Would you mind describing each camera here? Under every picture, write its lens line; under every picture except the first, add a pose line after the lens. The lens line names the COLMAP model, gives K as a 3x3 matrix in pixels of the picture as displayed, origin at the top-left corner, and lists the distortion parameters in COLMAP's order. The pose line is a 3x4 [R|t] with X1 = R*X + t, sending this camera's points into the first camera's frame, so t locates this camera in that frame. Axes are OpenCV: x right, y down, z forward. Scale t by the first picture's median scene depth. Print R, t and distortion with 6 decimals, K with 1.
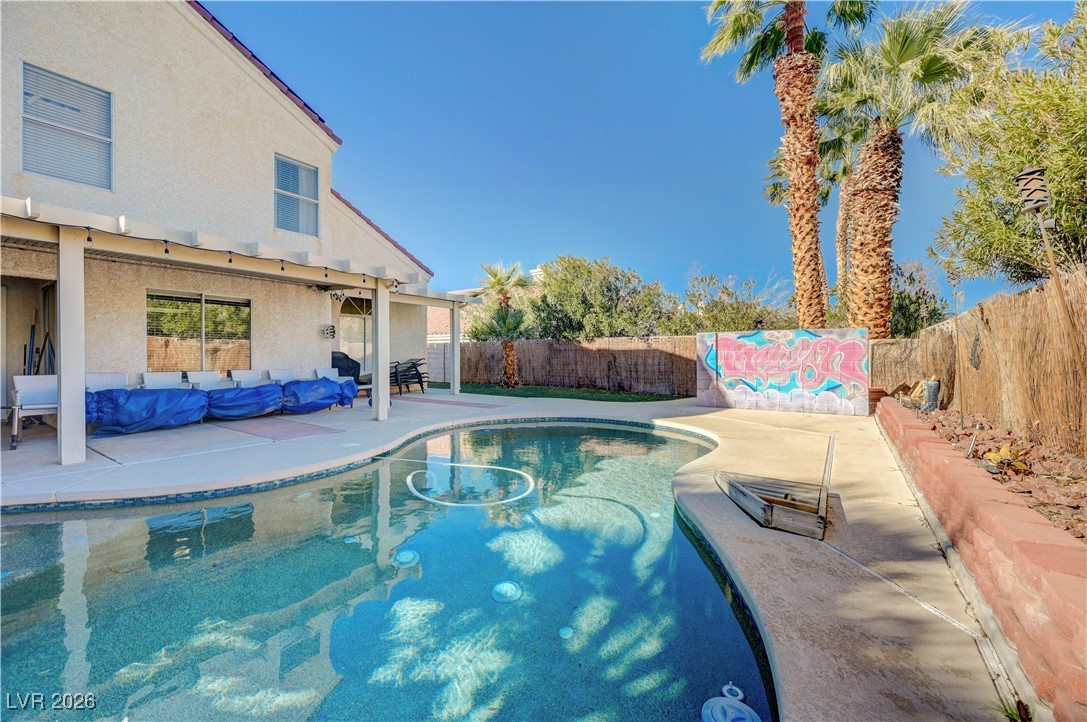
lens RADIAL K [[431.0, 0, 543.5], [0, 431.0, 361.0], [0, 0, 1]] dist [0.000227, 0.000376]
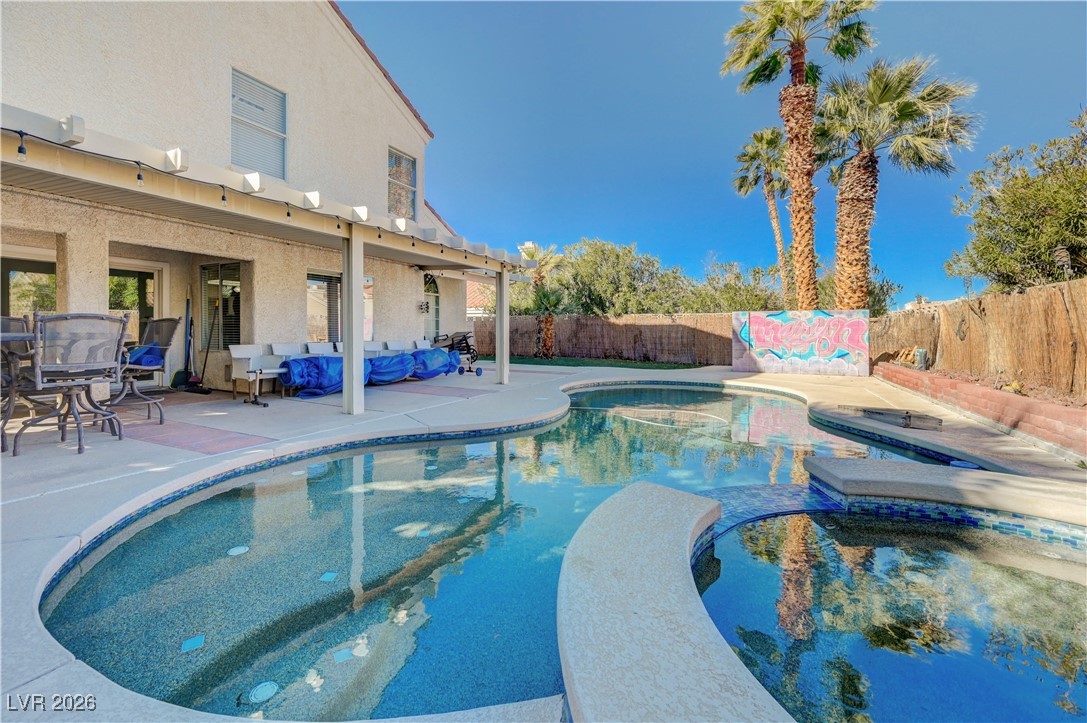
lens RADIAL K [[443.9, 0, 543.1], [0, 443.9, 337.1], [0, 0, 1]] dist [0.001066, 0.000047]
pose [[0.989856, 0.002588, 0.142053, -0.326890], [-0.003197, 0.999987, 0.004060, 0.003256], [-0.142040, -0.004473, 0.989851, -0.157485]]
